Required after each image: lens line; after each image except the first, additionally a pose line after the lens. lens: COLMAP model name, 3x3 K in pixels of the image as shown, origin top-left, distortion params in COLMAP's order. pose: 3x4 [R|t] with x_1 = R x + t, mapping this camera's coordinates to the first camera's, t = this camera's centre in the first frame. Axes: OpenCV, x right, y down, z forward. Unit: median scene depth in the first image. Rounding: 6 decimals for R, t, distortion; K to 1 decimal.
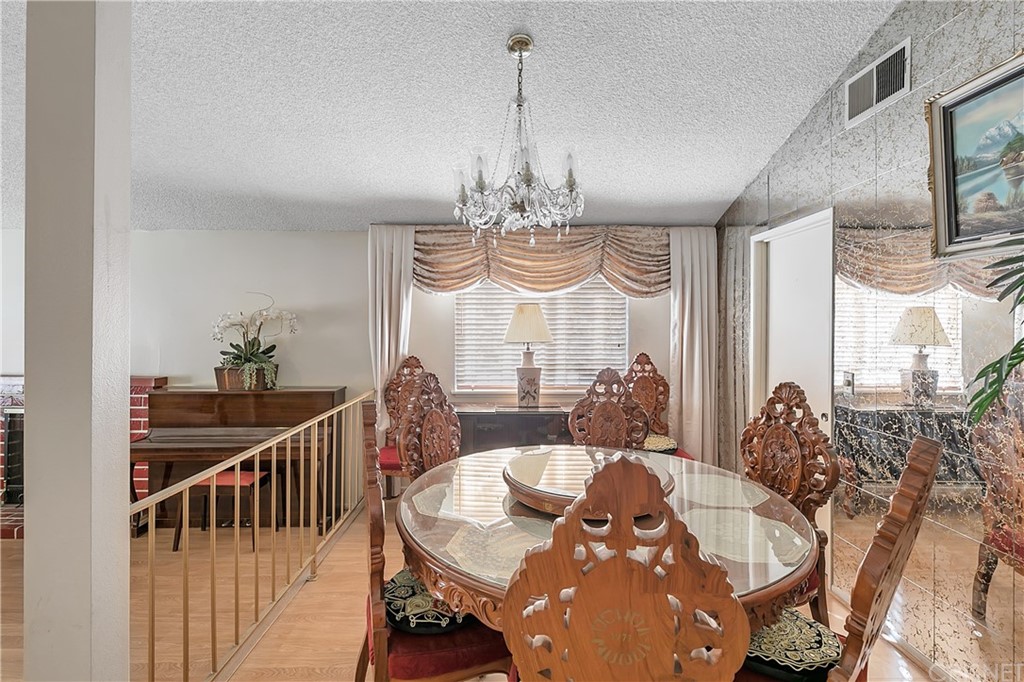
lens RADIAL K [[471.7, 0, 514.6], [0, 471.7, 320.6], [0, 0, 1]] dist [-0.000924, -0.000122]
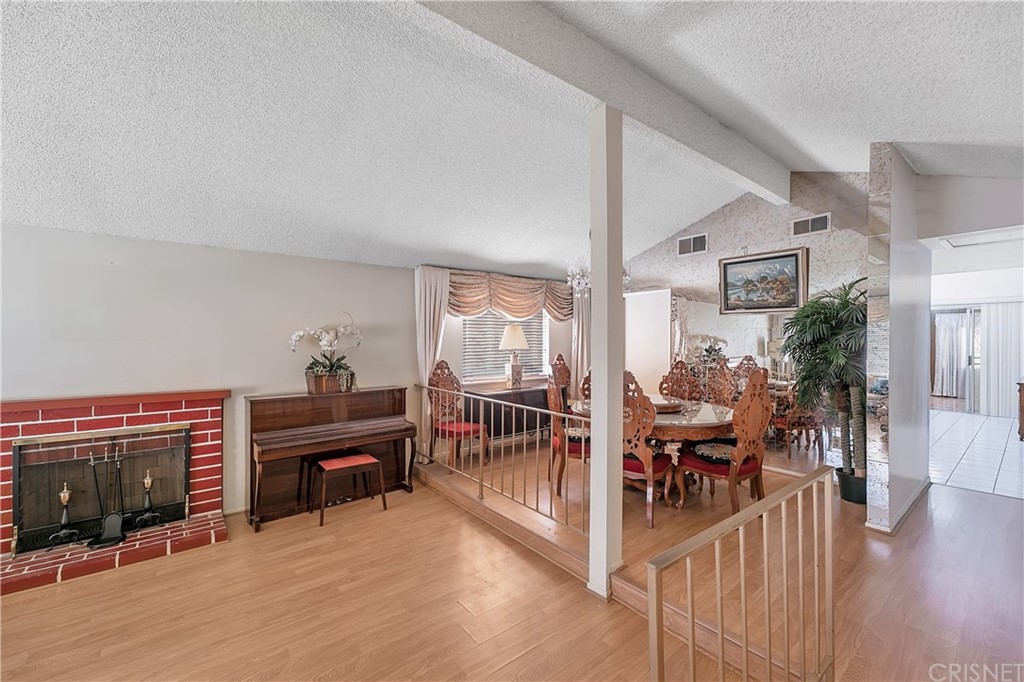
lens RADIAL K [[418.8, 0, 510.7], [0, 418.8, 331.9], [0, 0, 1]] dist [-0.002779, -0.000214]
pose [[0.792399, 0.005953, 0.609974, -0.842247], [-0.003836, 0.999981, -0.004776, -0.005336], [-0.609991, 0.001444, 0.792407, -0.123184]]
